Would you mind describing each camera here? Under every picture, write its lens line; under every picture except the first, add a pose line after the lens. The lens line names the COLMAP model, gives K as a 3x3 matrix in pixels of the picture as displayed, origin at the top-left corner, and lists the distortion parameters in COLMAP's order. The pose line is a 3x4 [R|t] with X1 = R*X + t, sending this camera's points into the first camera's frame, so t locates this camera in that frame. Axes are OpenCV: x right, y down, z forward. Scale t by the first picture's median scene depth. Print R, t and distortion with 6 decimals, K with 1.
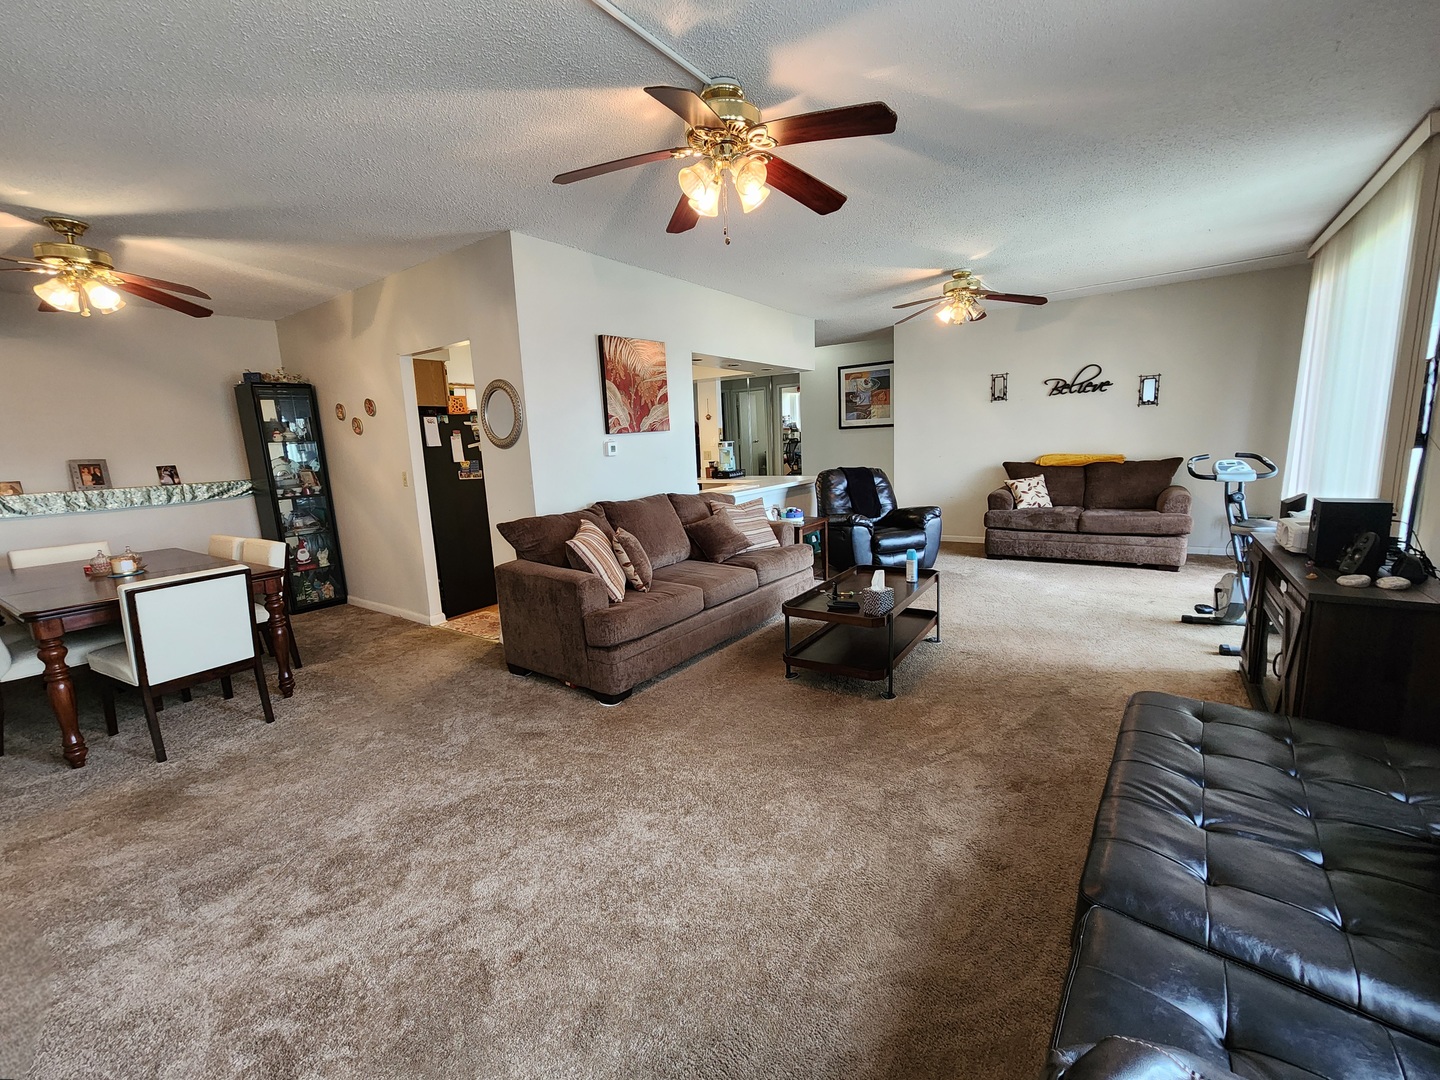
lens RADIAL K [[592.2, 0, 713.8], [0, 592.2, 535.3], [0, 0, 1]] dist [-0.001789, 0.001039]
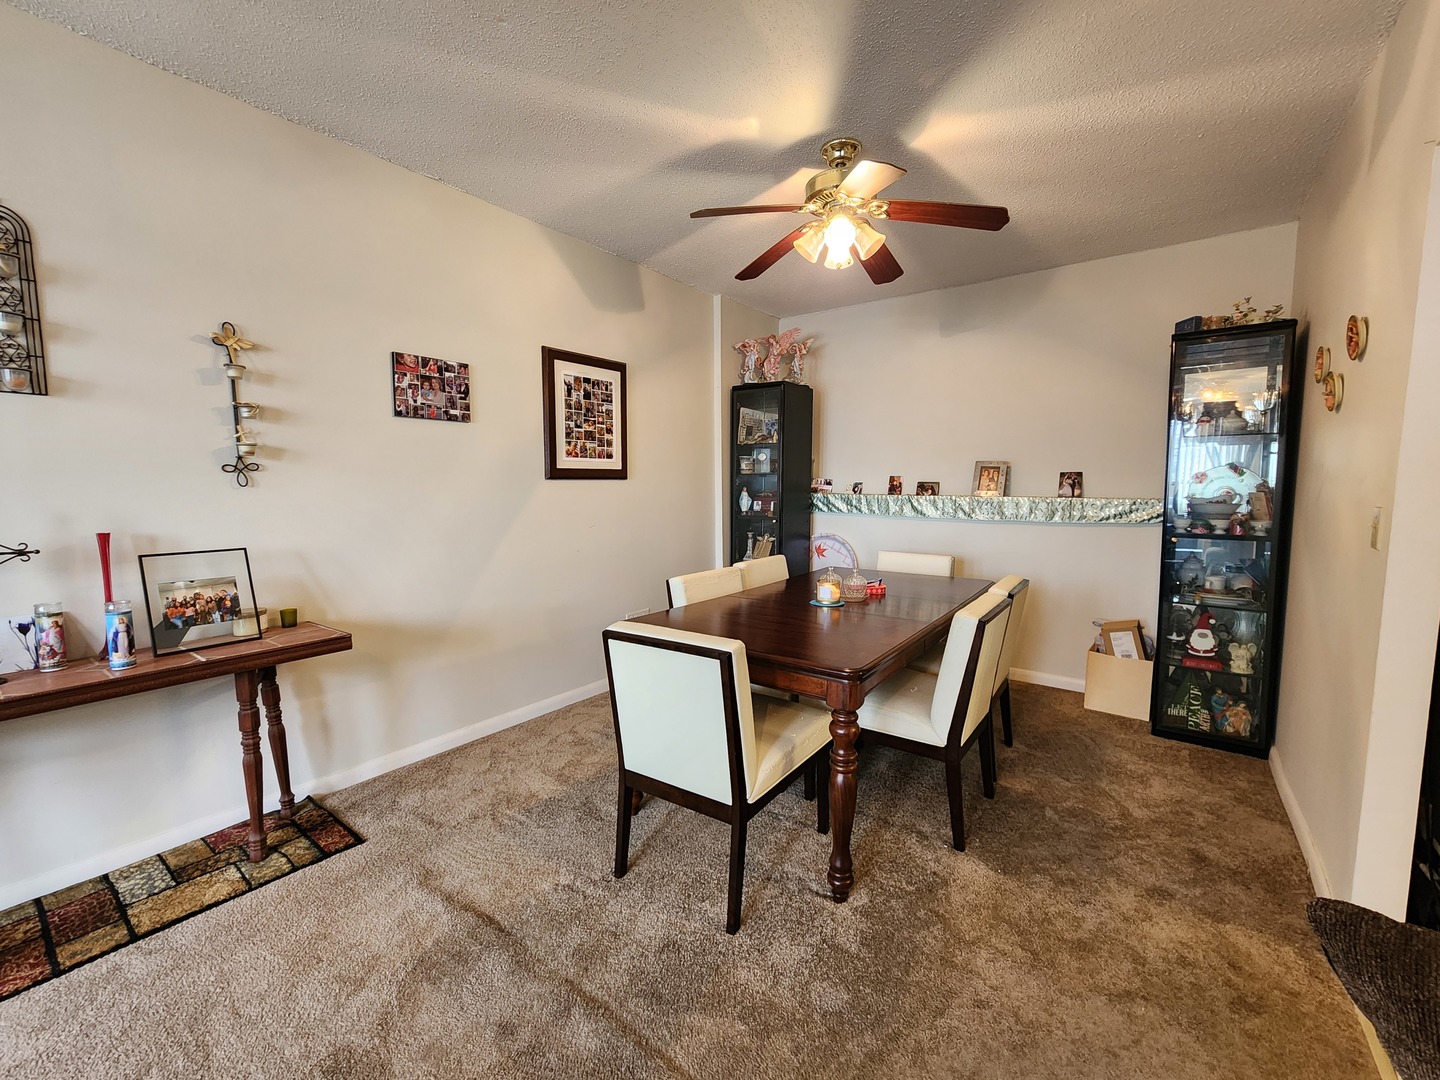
lens RADIAL K [[592.2, 0, 717.0], [0, 592.2, 536.1], [0, 0, 1]] dist [-0.001789, 0.001039]
pose [[-0.023869, 0.135620, -0.990473, -0.162214], [-0.159137, 0.977607, 0.137693, -0.071696], [0.986968, 0.160907, -0.001752, 0.585210]]
